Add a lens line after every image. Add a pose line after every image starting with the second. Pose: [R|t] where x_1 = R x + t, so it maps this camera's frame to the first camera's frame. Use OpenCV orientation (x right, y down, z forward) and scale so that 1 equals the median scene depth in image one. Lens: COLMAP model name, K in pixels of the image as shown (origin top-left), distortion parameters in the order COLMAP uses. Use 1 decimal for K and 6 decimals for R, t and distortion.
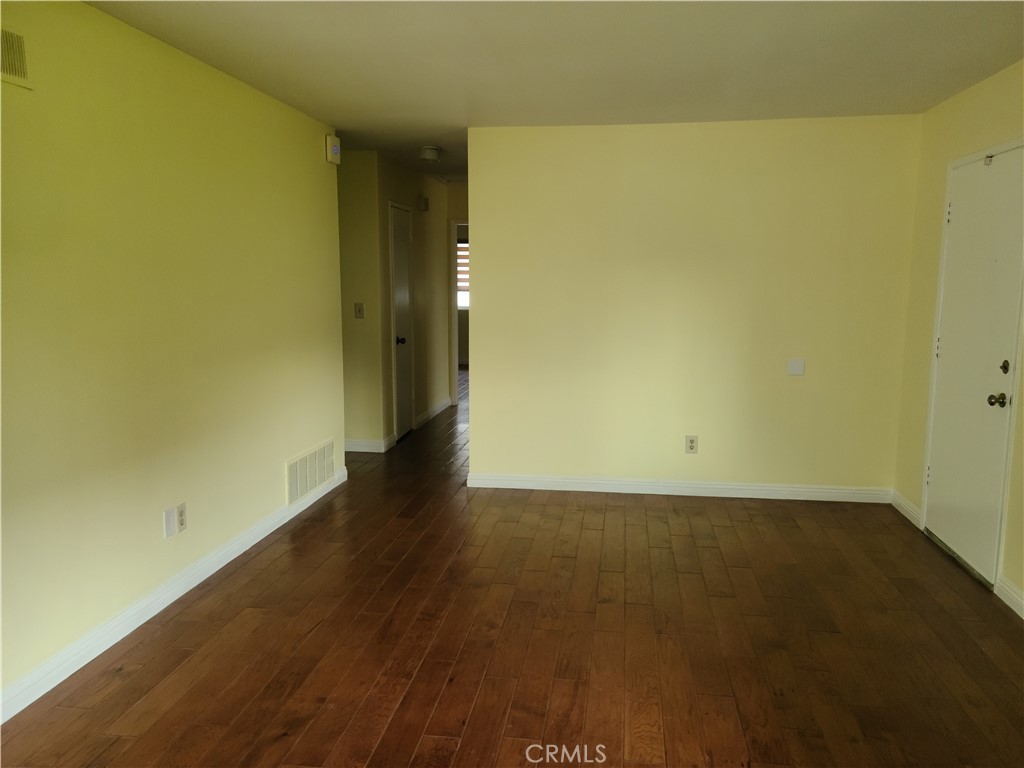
lens RADIAL K [[813.0, 0, 515.6], [0, 813.0, 390.6], [0, 0, 1]] dist [0.093344, -0.090325]
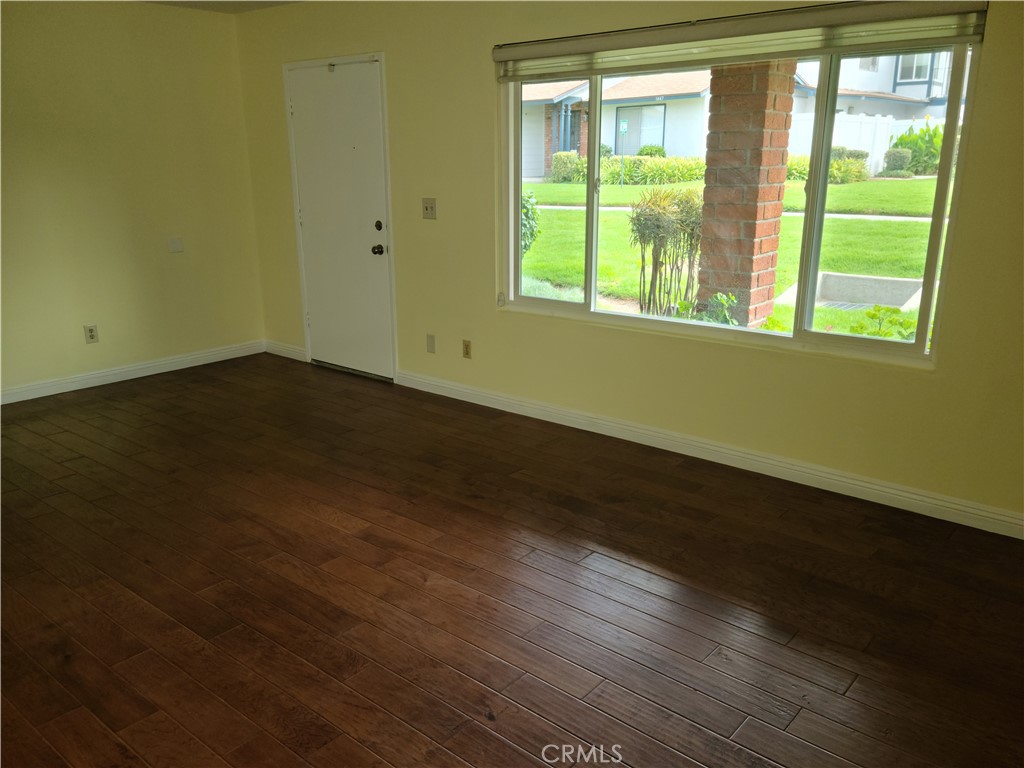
lens RADIAL K [[813.0, 0, 515.6], [0, 813.0, 390.6], [0, 0, 1]] dist [0.093344, -0.090325]
pose [[0.532763, -0.234691, 0.813071, -0.393557], [0.124601, 0.972059, 0.198937, -0.002839], [-0.837041, -0.004677, 0.547120, 0.029811]]
